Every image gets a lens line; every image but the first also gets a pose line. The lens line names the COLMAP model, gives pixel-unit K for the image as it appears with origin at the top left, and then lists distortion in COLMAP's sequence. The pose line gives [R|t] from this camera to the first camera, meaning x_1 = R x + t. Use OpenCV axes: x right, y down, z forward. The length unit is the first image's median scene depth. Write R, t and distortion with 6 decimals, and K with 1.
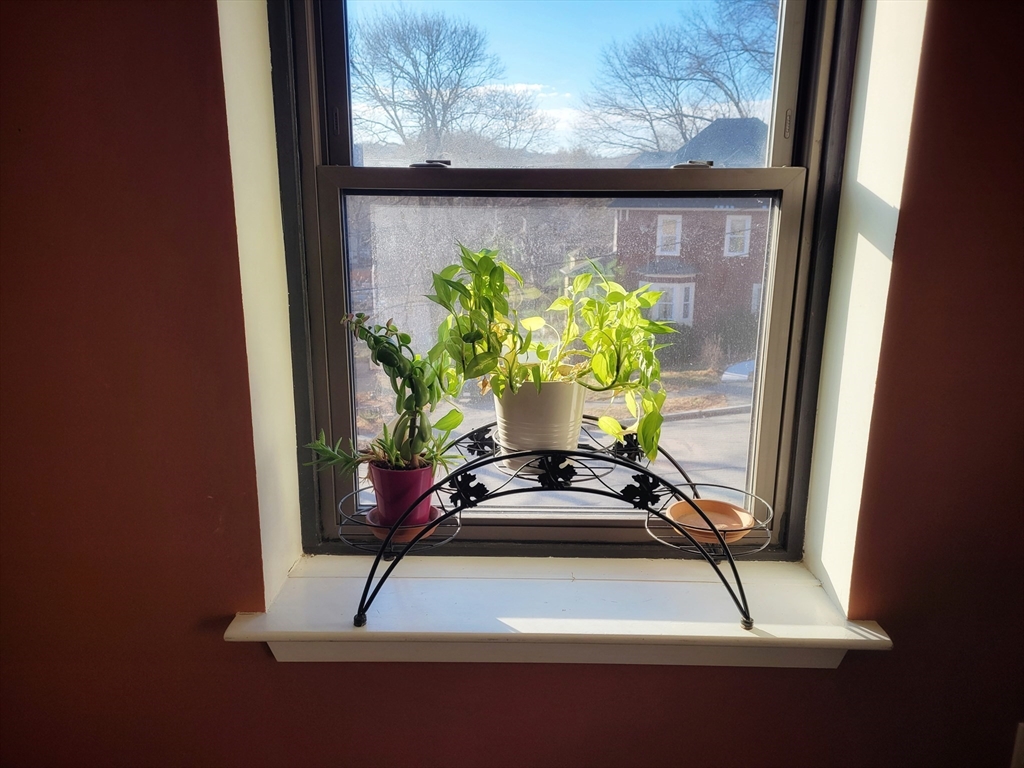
lens RADIAL K [[762.5, 0, 515.1], [0, 762.5, 385.5], [0, 0, 1]] dist [0.035011, -0.006640]
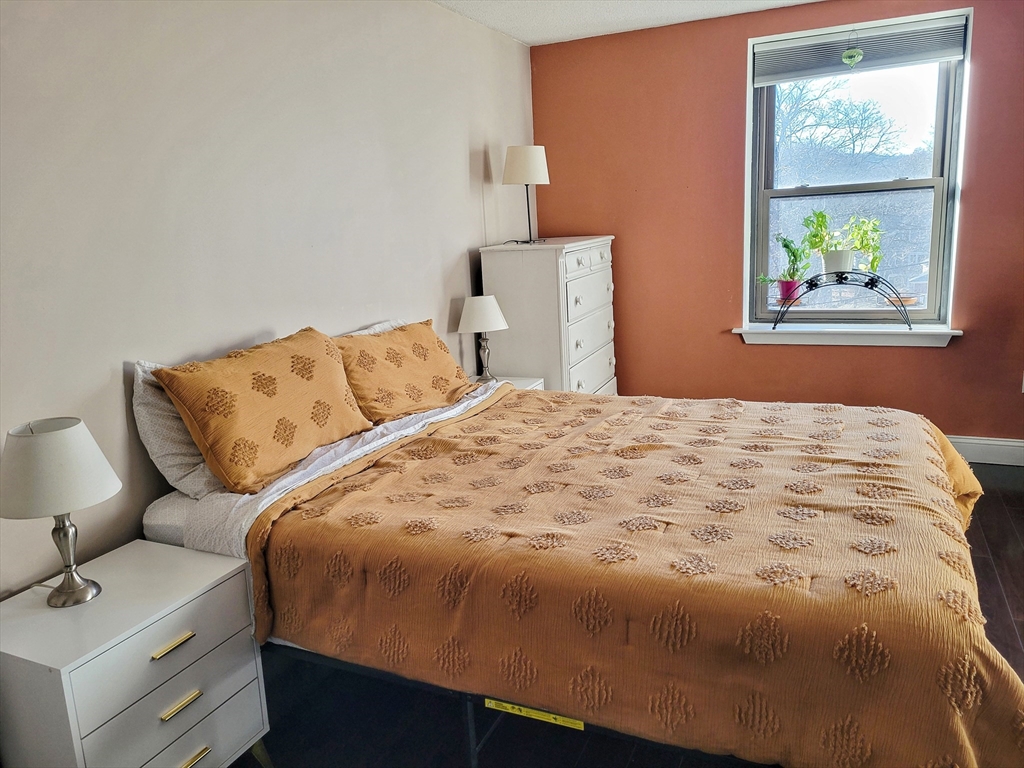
lens RADIAL K [[762.5, 0, 507.0], [0, 762.5, 383.5], [0, 0, 1]] dist [0.035011, -0.006640]
pose [[0.911125, 0.029896, -0.411044, 0.106933], [-0.041443, 0.998956, -0.019207, 0.647070], [0.410041, 0.034535, 0.911413, -2.409948]]
